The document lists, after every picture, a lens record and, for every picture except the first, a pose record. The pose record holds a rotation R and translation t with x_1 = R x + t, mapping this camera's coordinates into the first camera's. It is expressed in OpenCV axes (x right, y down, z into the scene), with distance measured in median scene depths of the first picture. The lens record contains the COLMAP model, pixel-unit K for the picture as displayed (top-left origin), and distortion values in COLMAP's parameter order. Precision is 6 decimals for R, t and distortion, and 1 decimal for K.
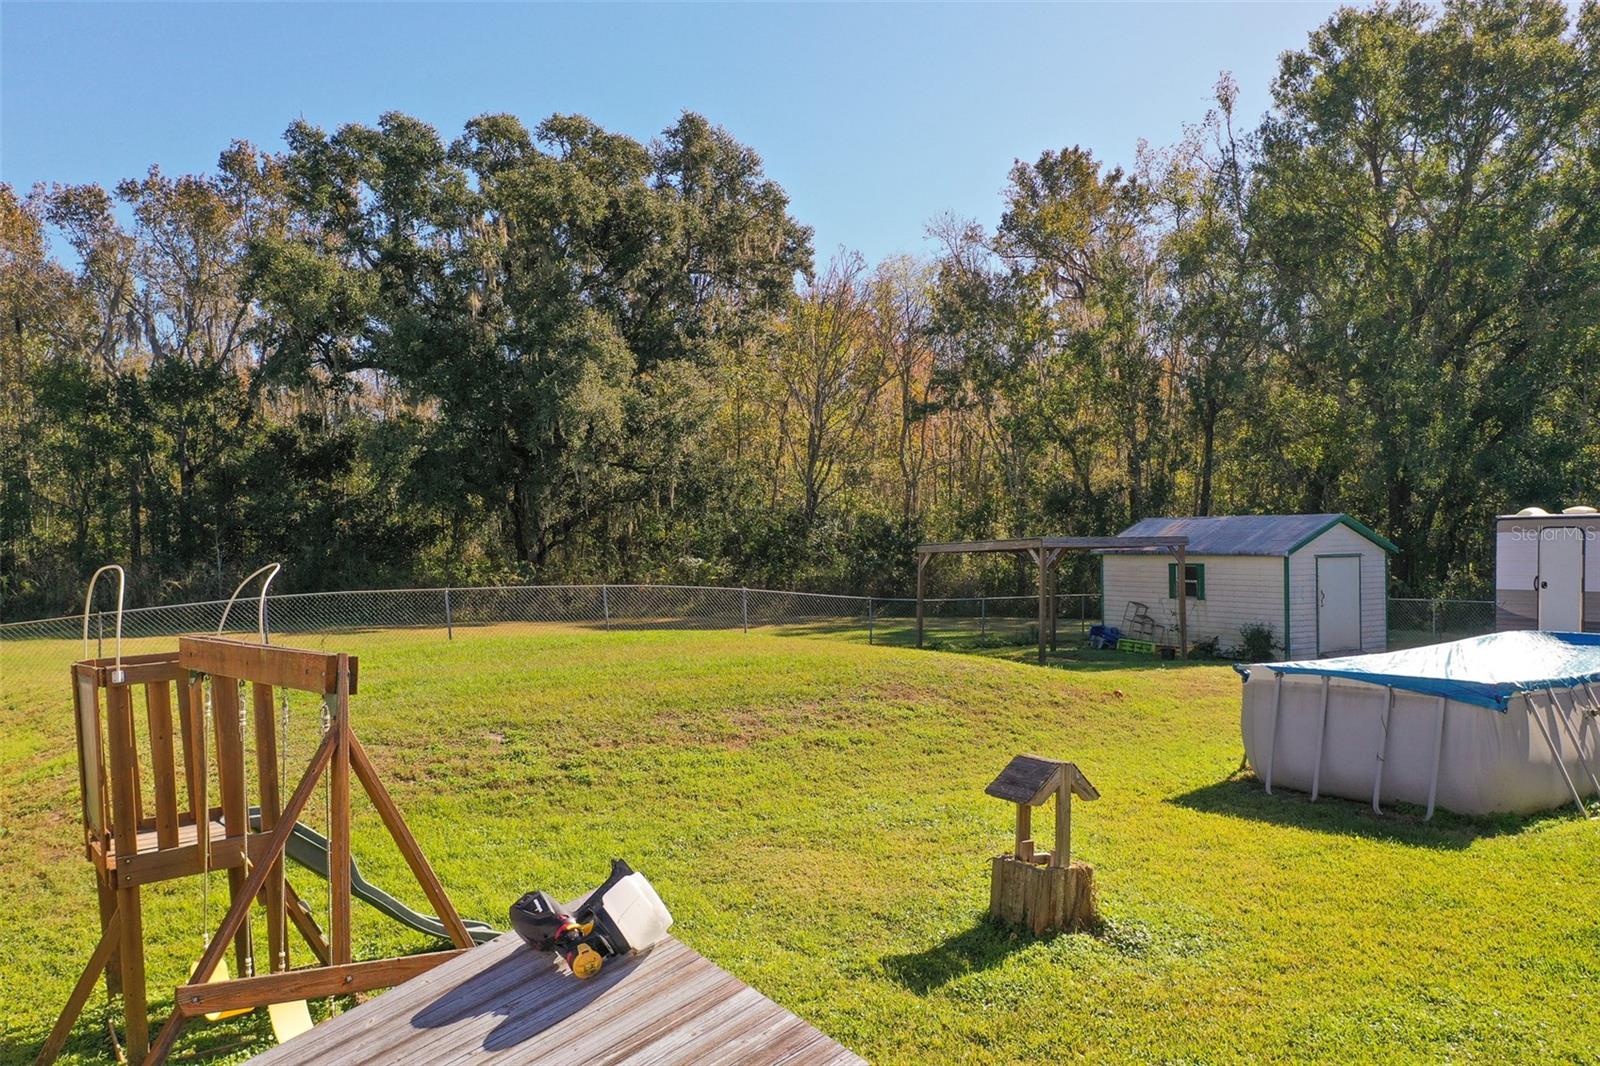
lens RADIAL K [[1264.9, 0, 802.3], [0, 1264.9, 564.8], [0, 0, 1]] dist [0.002325, 0.002378]
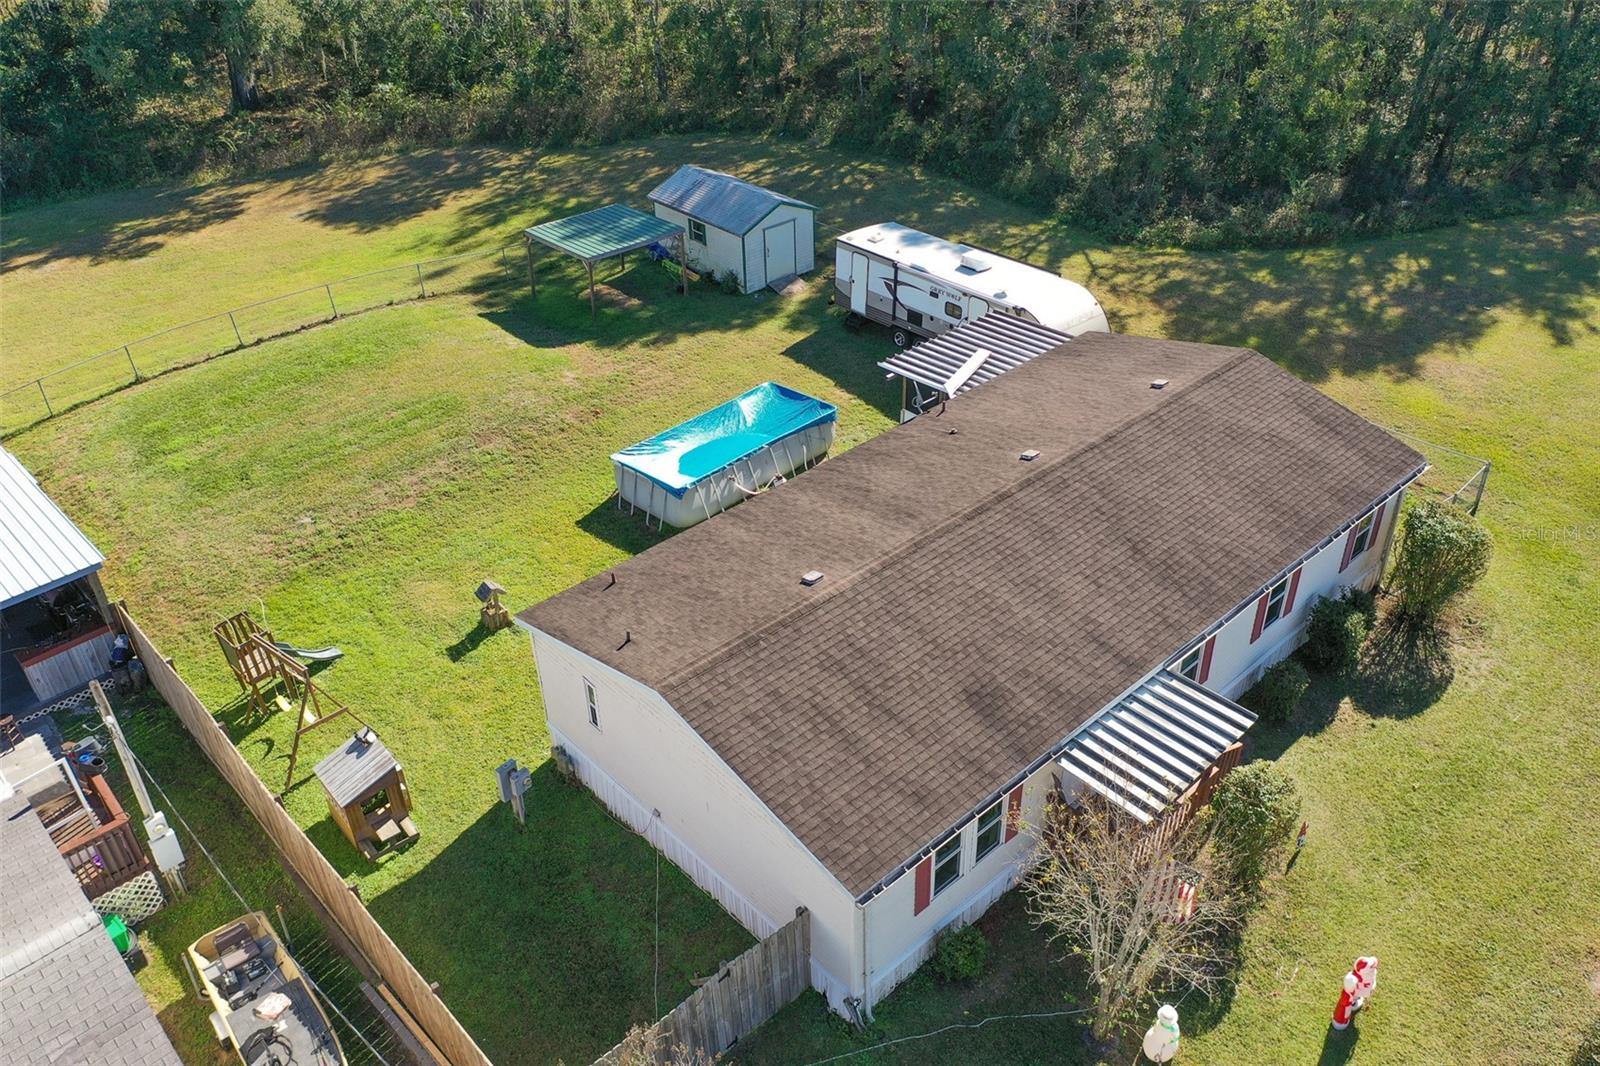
lens RADIAL K [[1264.9, 0, 802.3], [0, 1264.9, 564.8], [0, 0, 1]] dist [0.002325, 0.002378]
pose [[0.984558, -0.114278, 0.132612, 0.580803], [0.019995, 0.825983, 0.563341, -1.824602], [-0.173913, -0.551990, 0.815513, -1.935656]]
